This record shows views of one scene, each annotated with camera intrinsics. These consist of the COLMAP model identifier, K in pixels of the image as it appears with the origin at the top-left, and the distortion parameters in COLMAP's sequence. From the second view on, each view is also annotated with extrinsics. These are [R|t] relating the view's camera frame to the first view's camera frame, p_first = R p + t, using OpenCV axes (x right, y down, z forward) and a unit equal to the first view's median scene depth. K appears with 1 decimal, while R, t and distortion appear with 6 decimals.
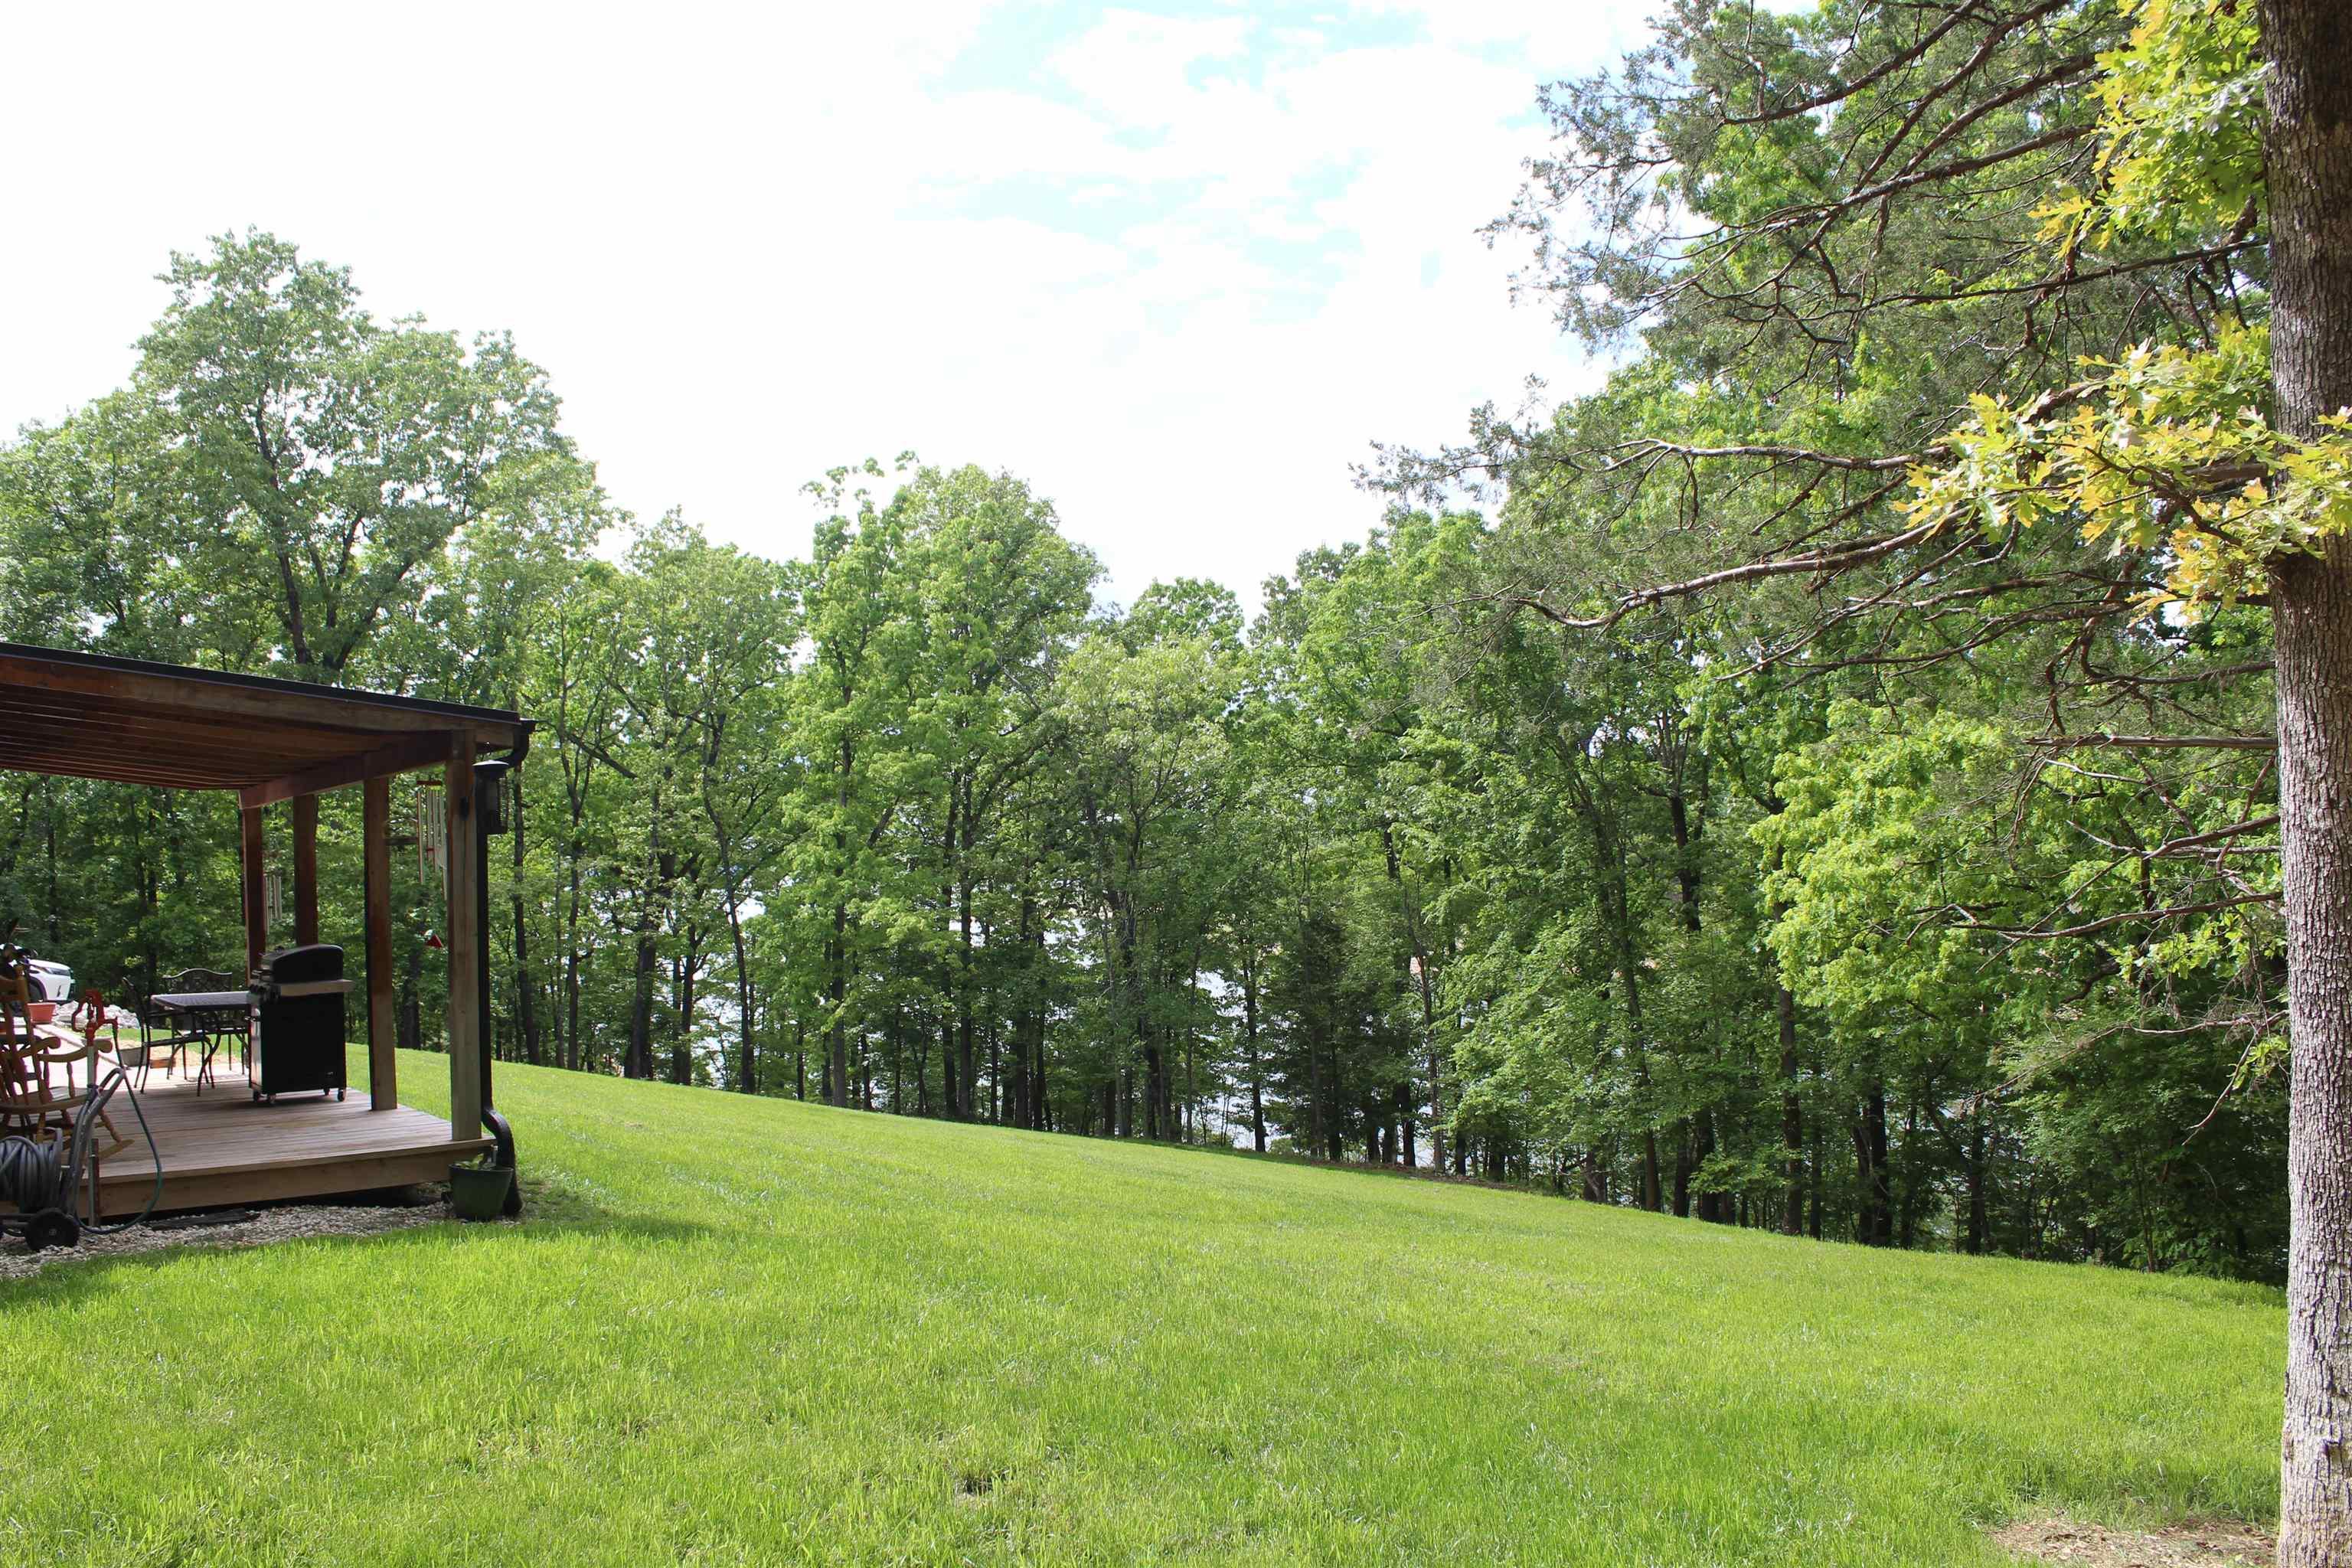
lens RADIAL K [[2003.0, 0, 1178.1], [0, 2003.0, 789.3], [0, 0, 1]] dist [-0.144733, 0.145733]
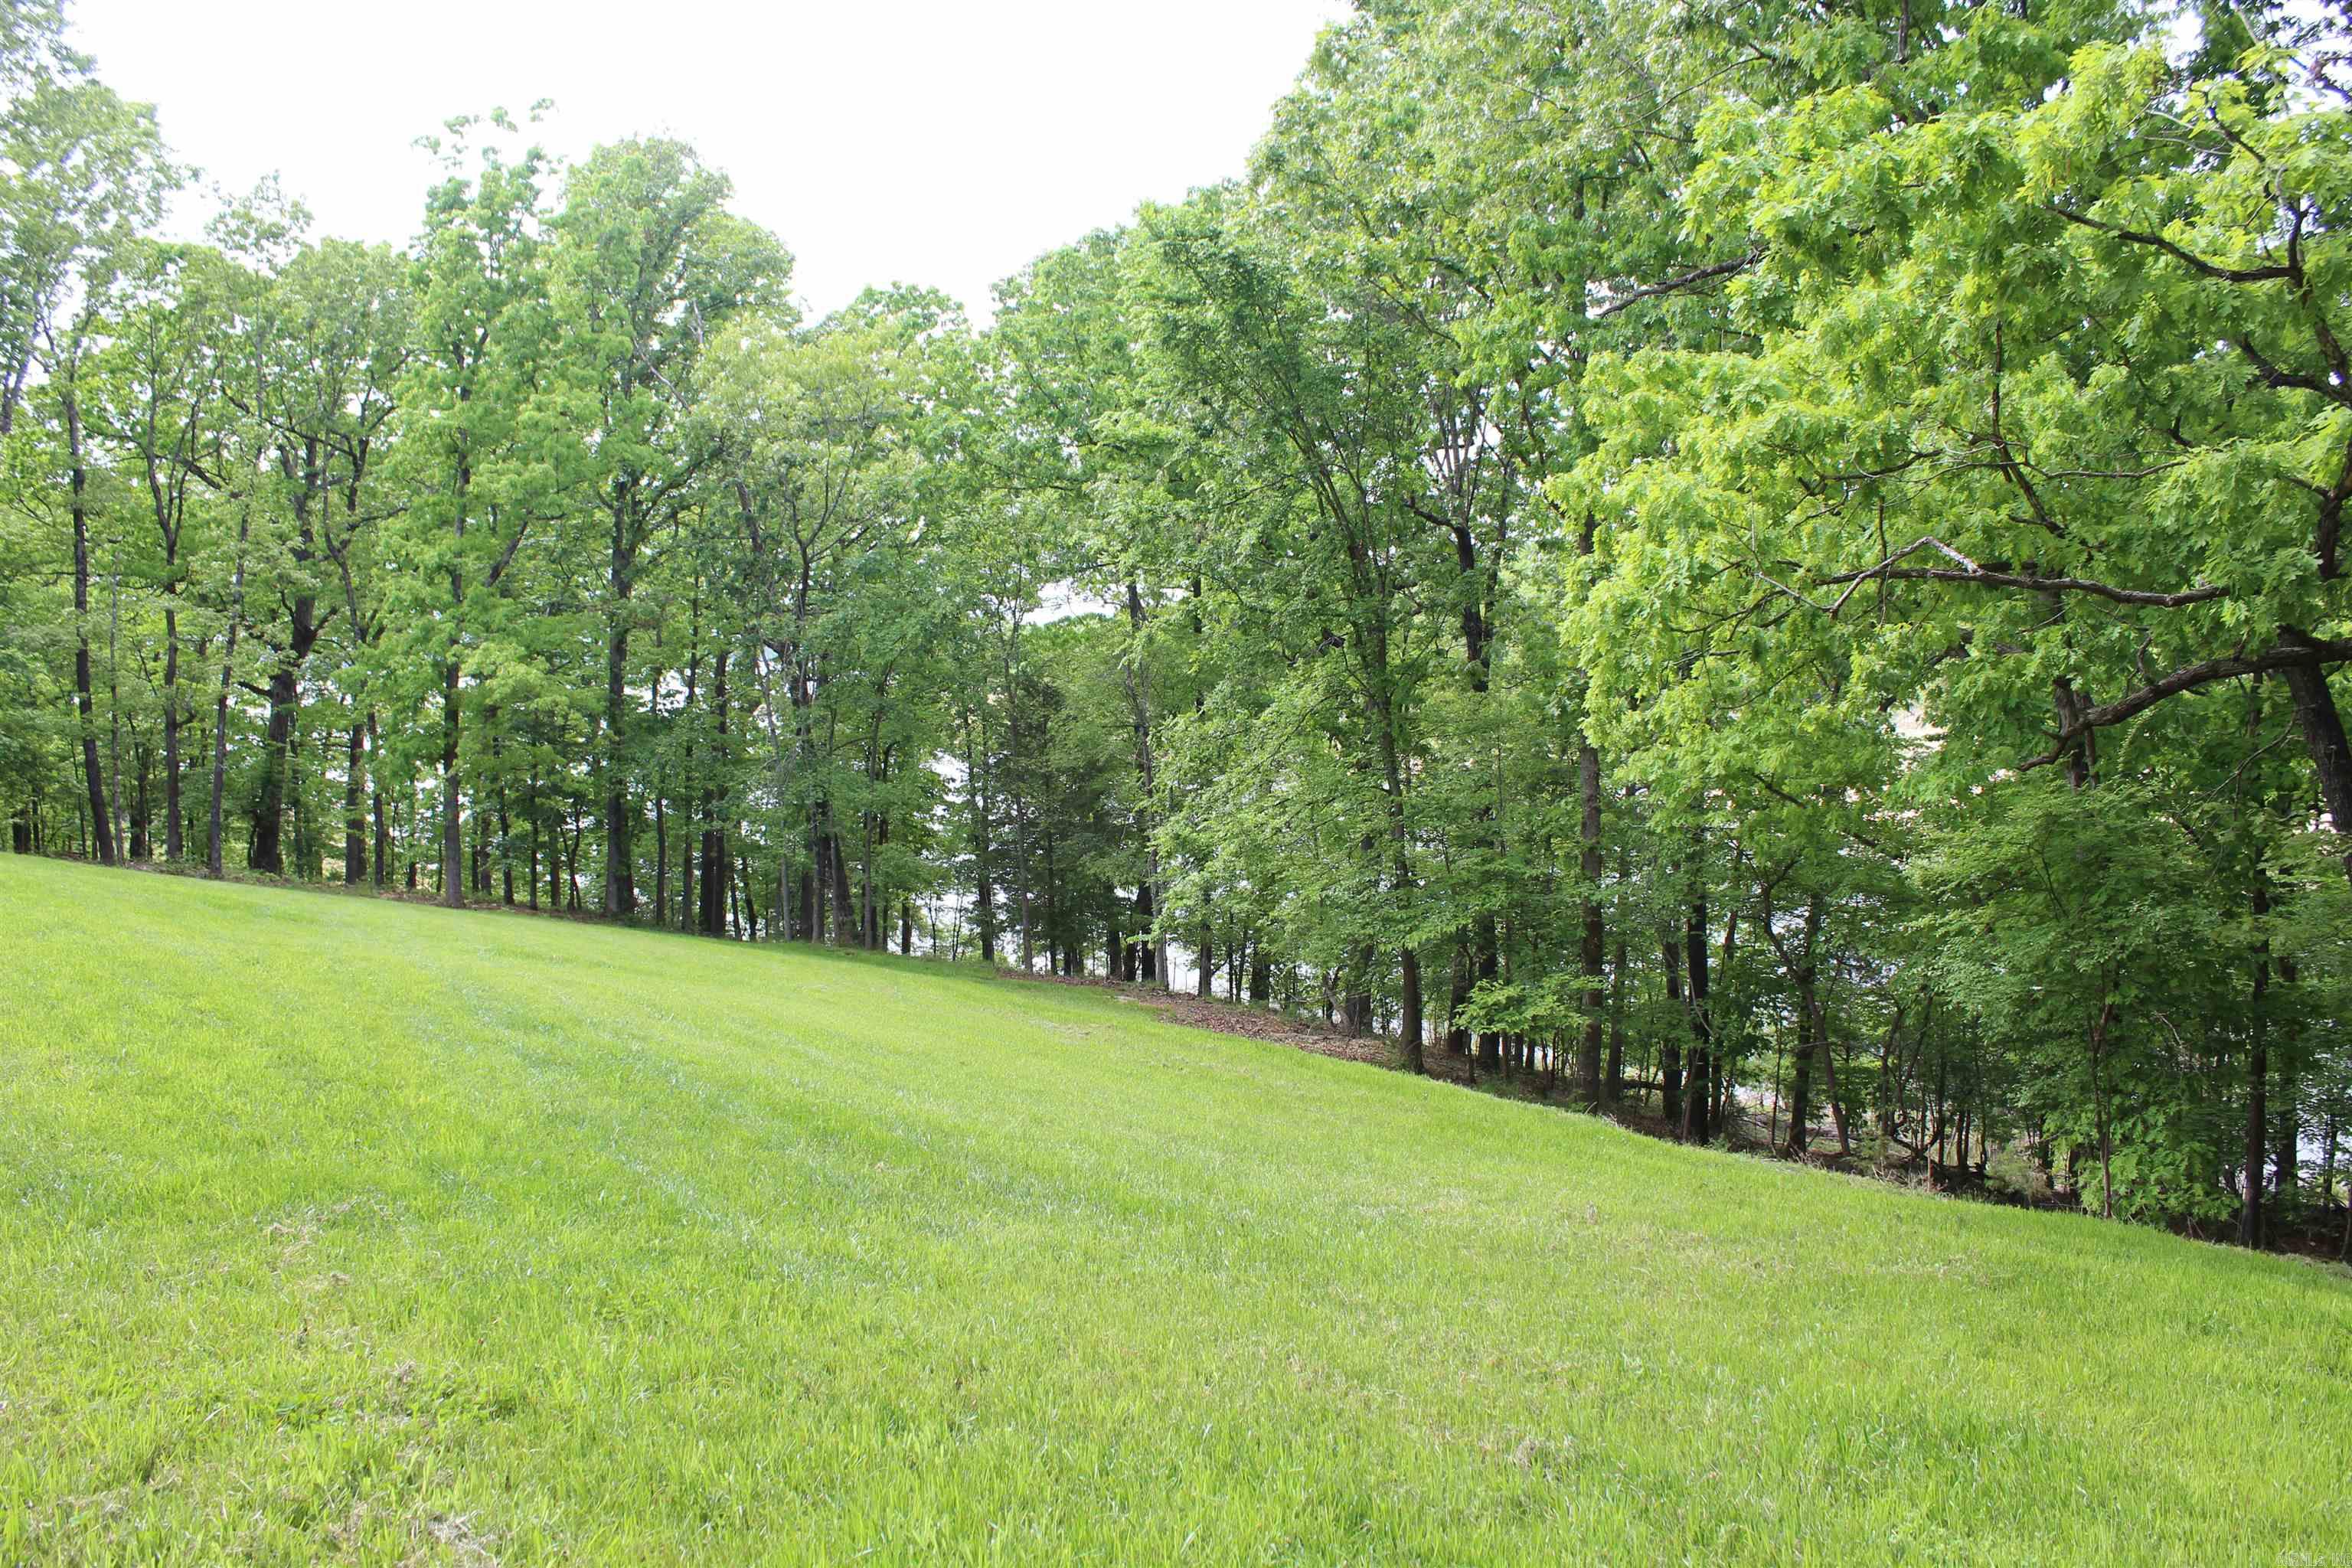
lens RADIAL K [[2003.0, 0, 1156.2], [0, 2003.0, 779.2], [0, 0, 1]] dist [-0.144733, 0.145733]
pose [[0.996527, 0.015150, 0.081877, 0.057061], [-0.022865, 0.995298, 0.094122, 0.027923], [-0.080066, -0.095667, 0.992188, 0.184651]]
